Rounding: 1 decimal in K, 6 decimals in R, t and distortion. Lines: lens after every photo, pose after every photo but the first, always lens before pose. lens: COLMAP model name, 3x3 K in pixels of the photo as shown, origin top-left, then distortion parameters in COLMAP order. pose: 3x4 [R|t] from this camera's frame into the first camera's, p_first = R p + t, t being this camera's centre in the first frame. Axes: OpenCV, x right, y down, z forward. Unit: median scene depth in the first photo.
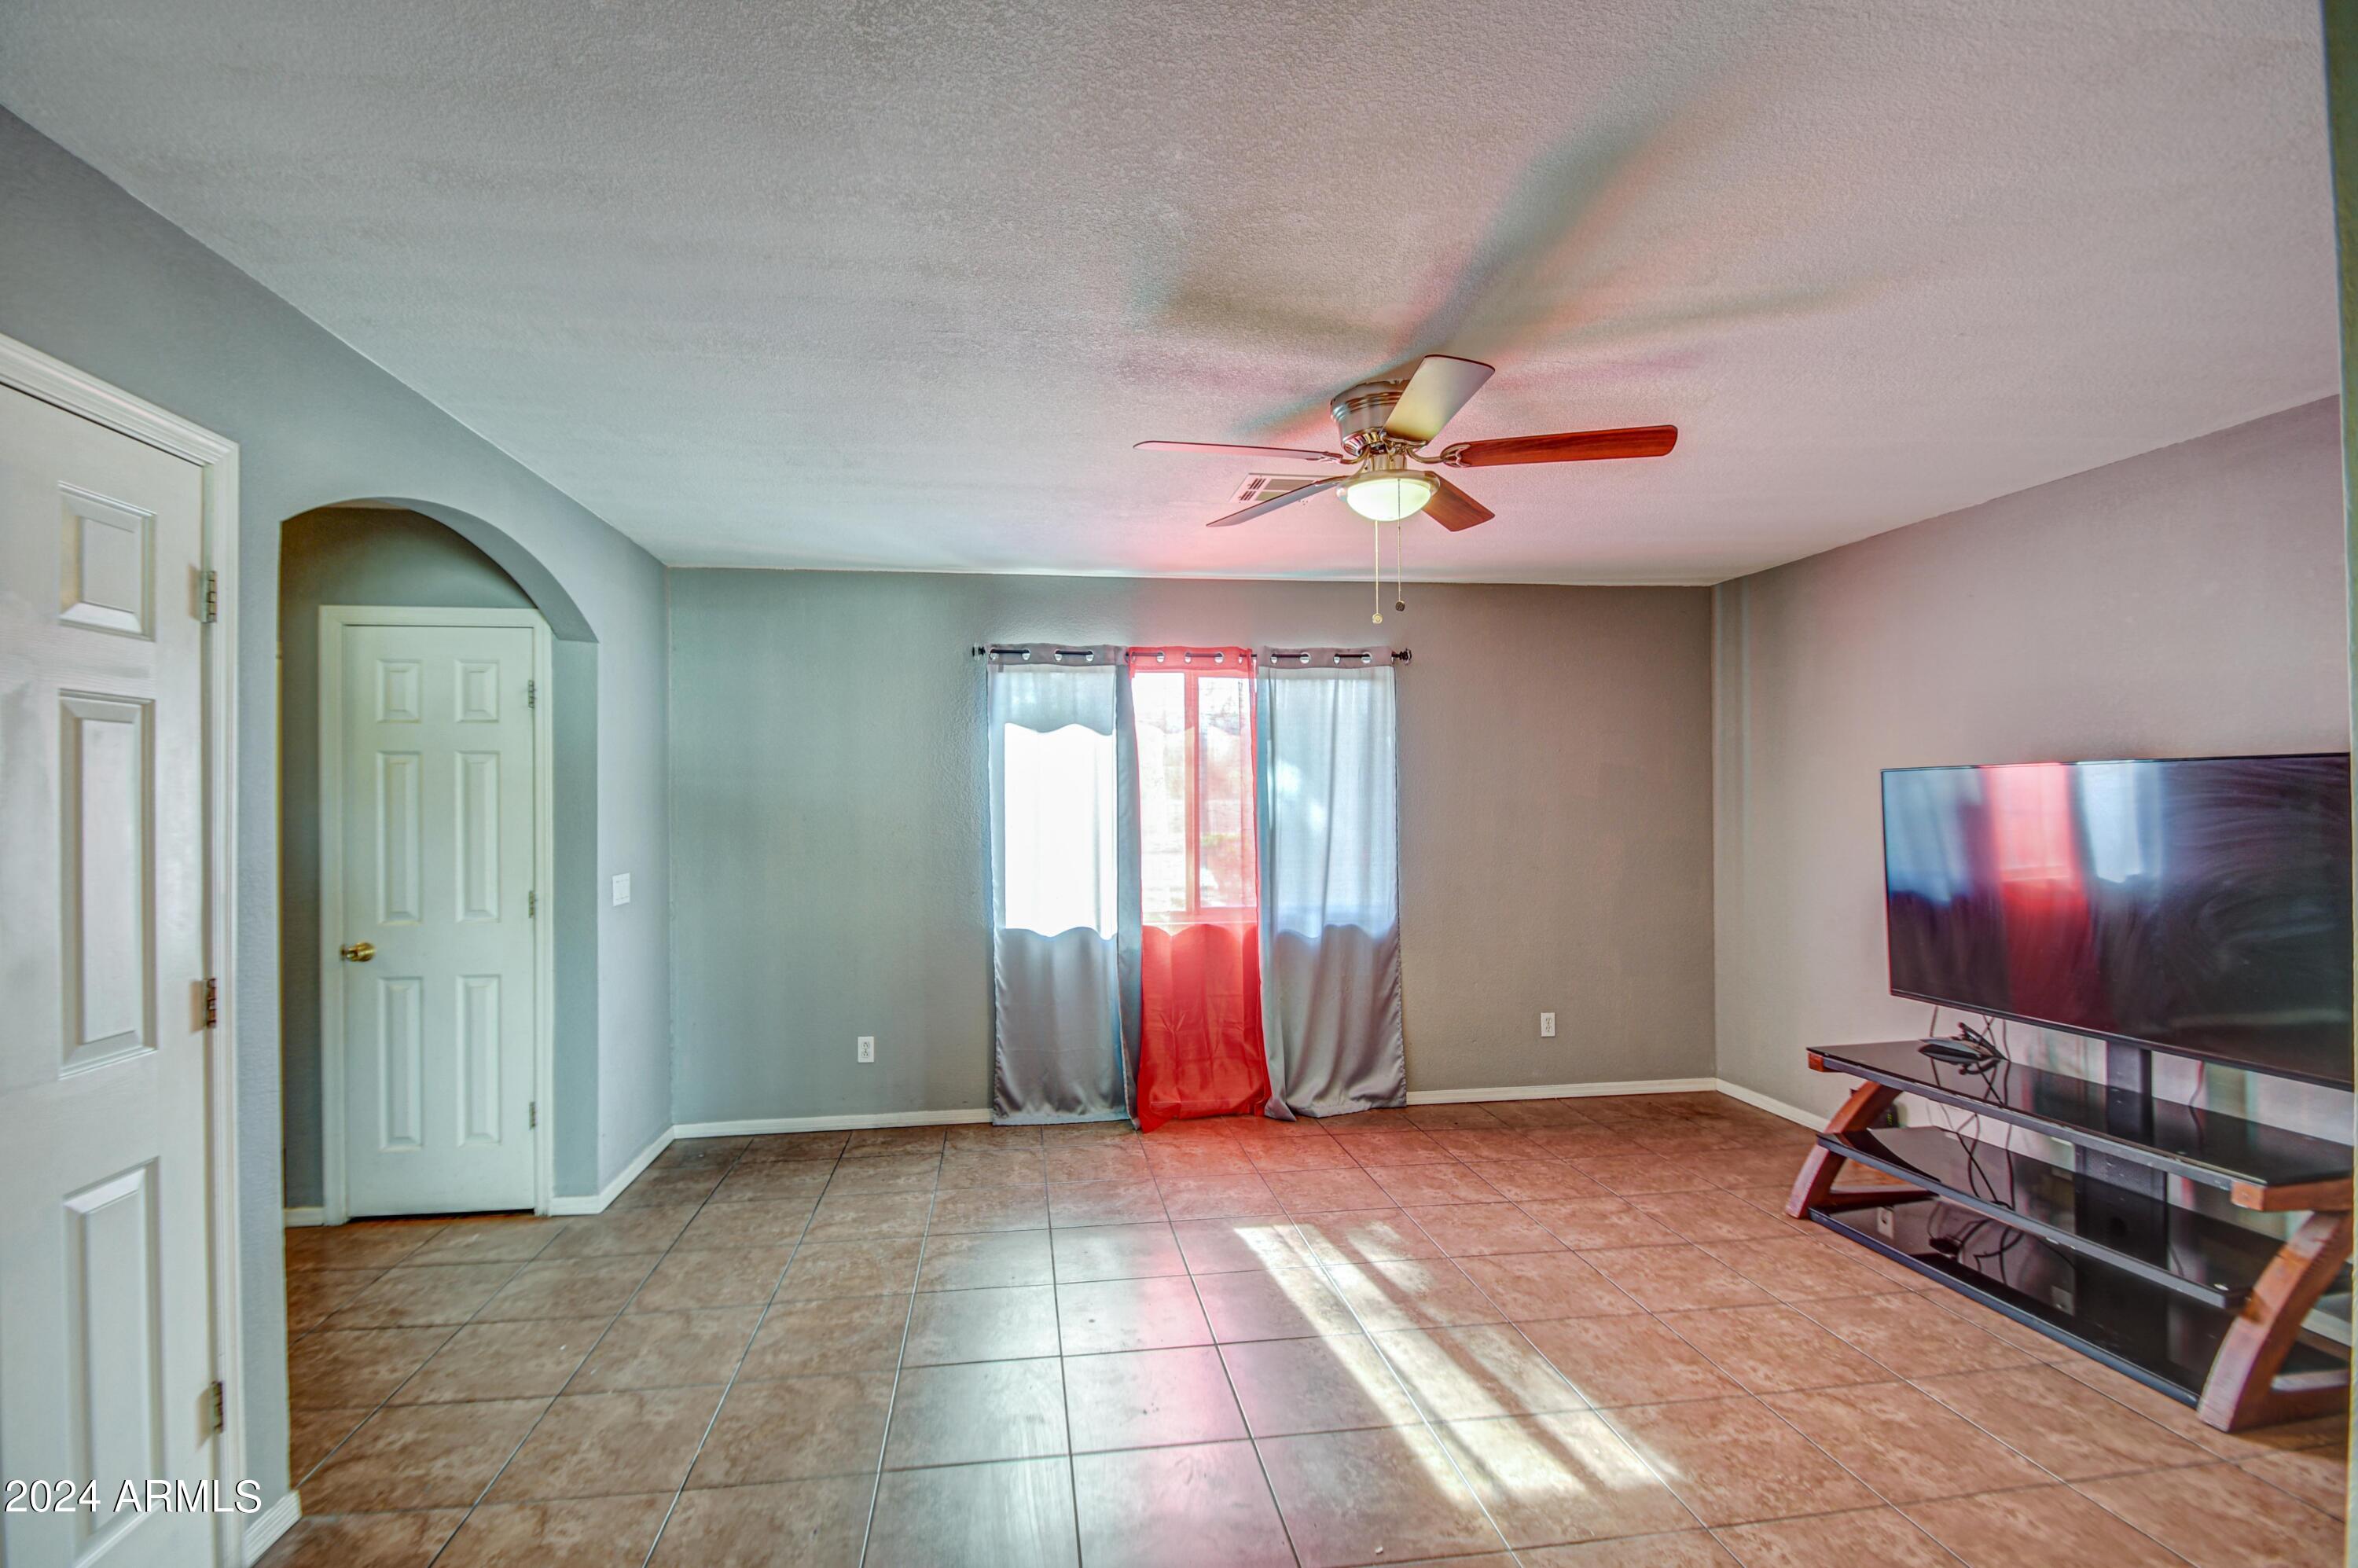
lens RADIAL K [[1039.0, 0, 1144.1], [0, 1039.0, 788.5], [0, 0, 1]] dist [0.016461, -0.022285]
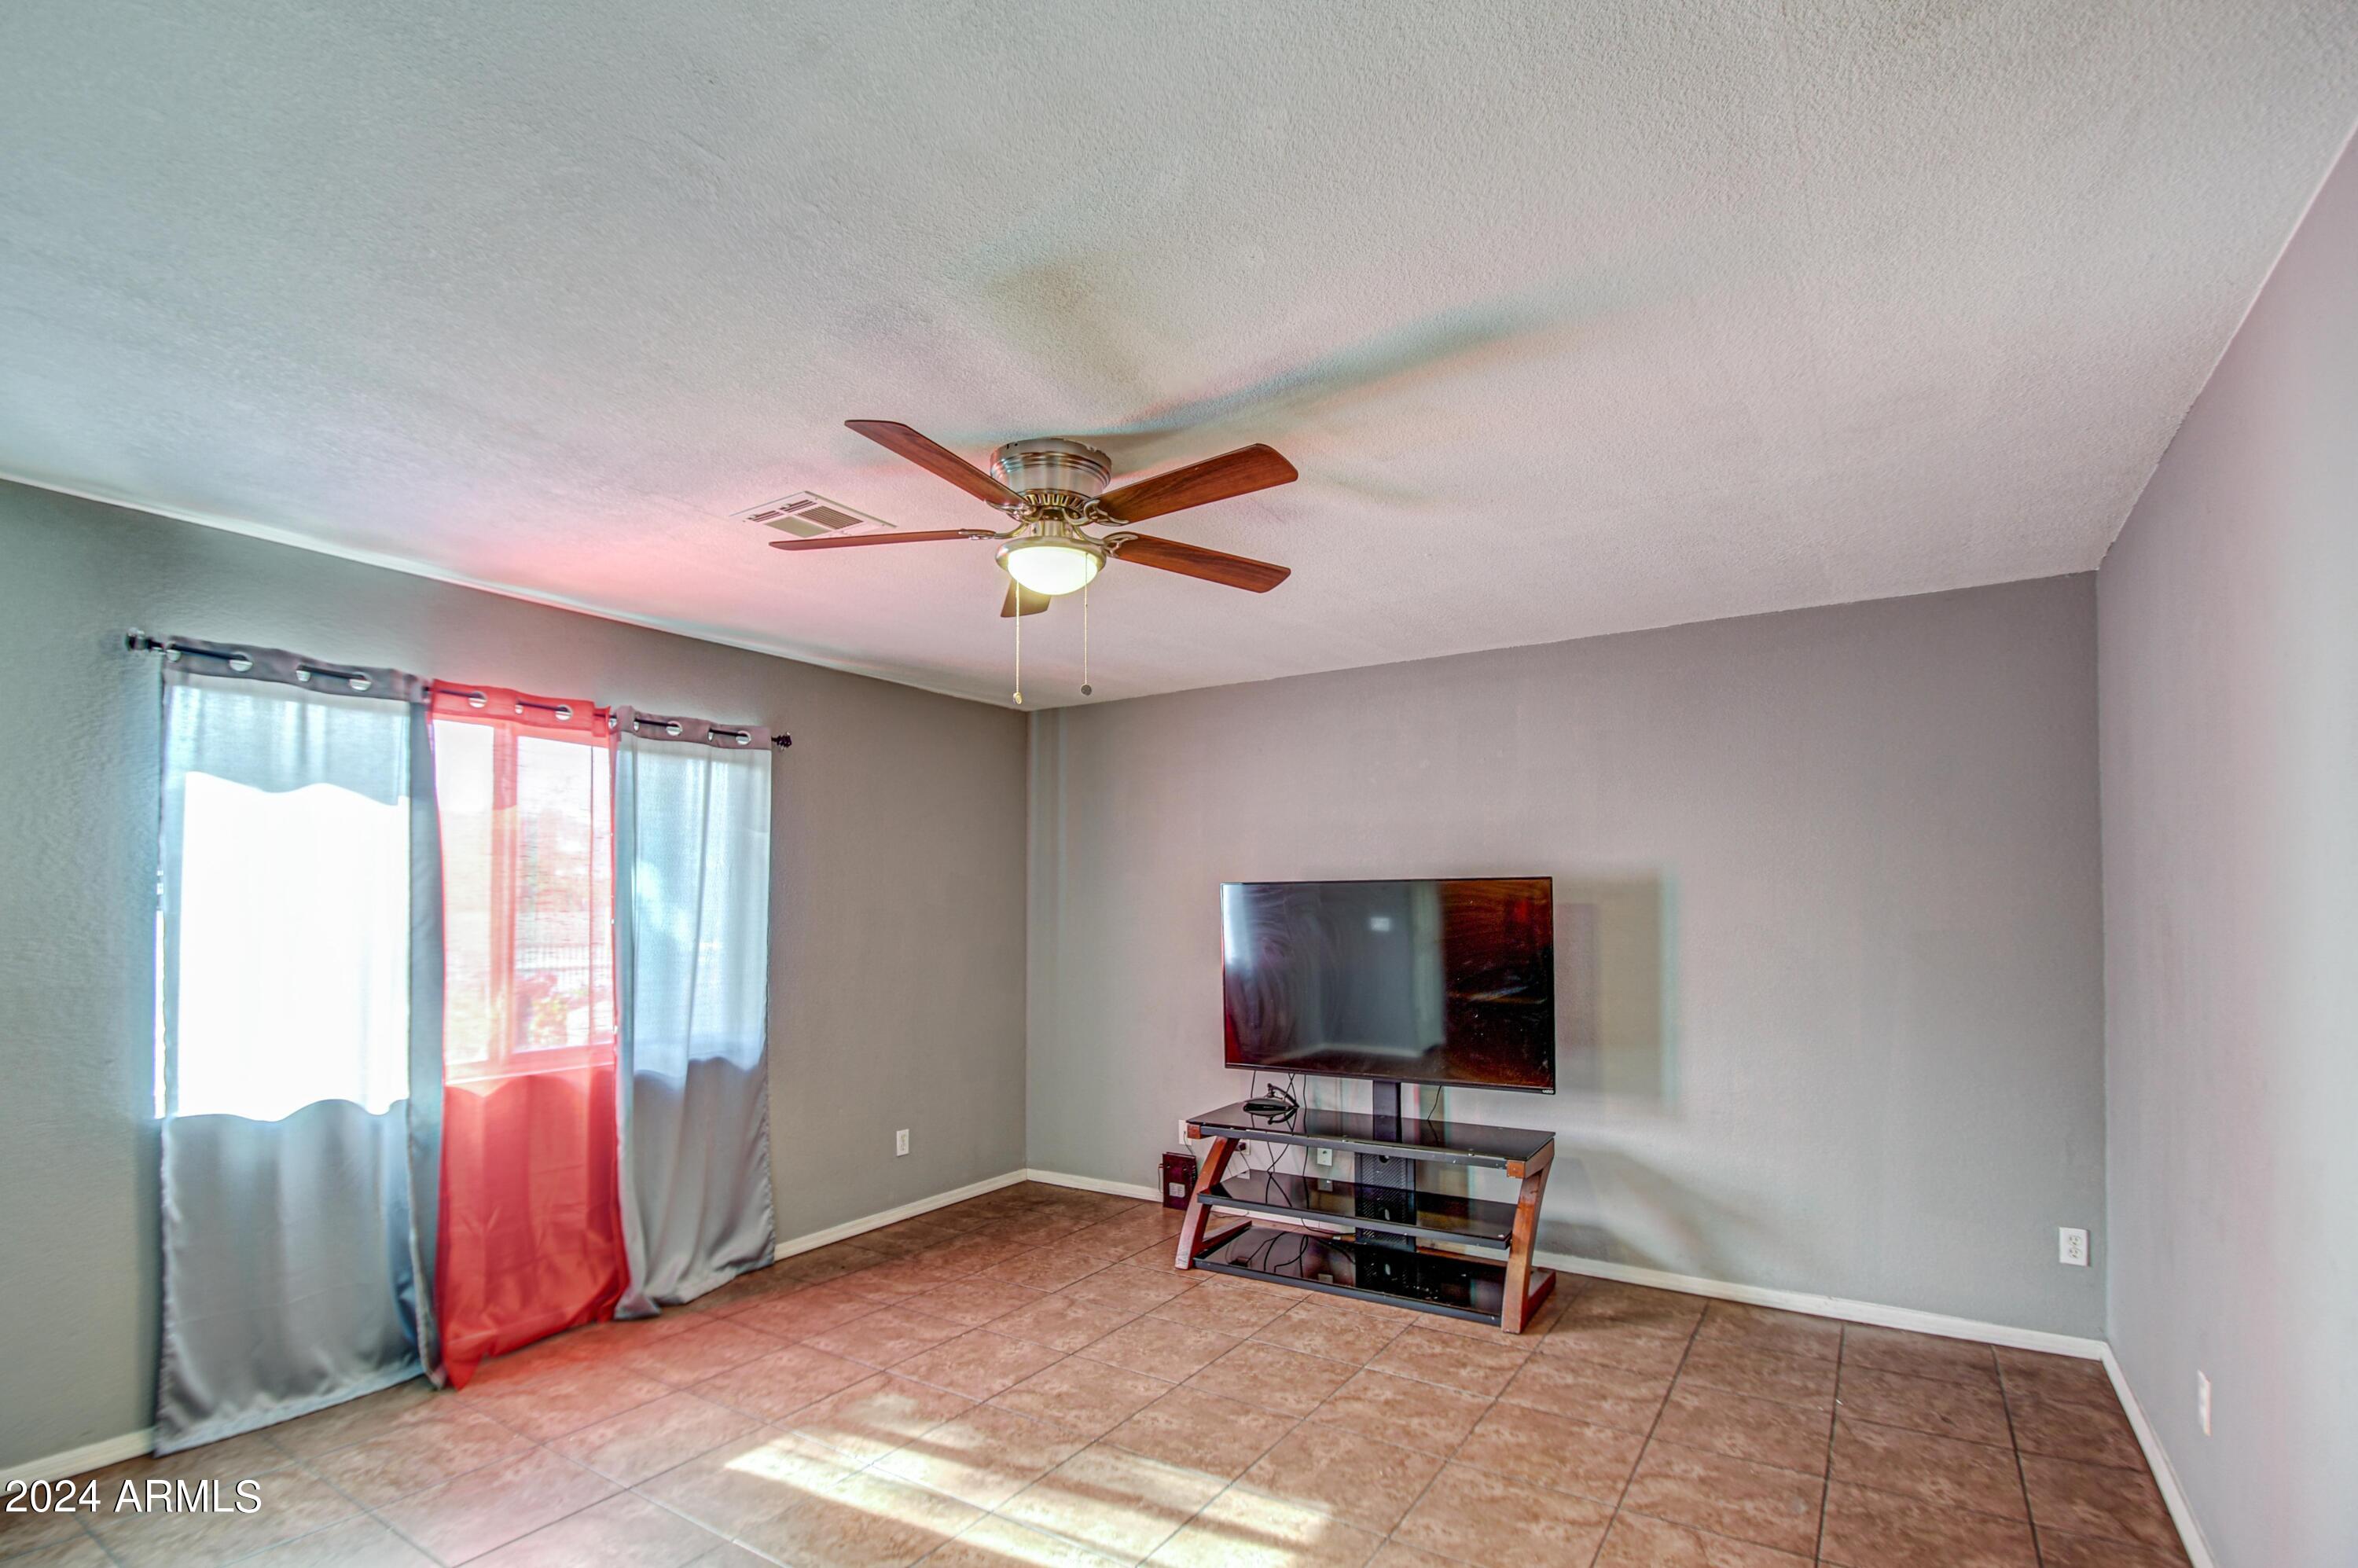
lens RADIAL K [[1075.5, 0, 1183.6], [0, 1075.5, 875.6], [0, 0, 1]] dist [0.002355, -0.016917]
pose [[0.647298, 0.031231, 0.761597, -0.233141], [-0.010176, 0.999425, -0.032335, 0.011372], [-0.762169, 0.013180, 0.647244, 0.176537]]
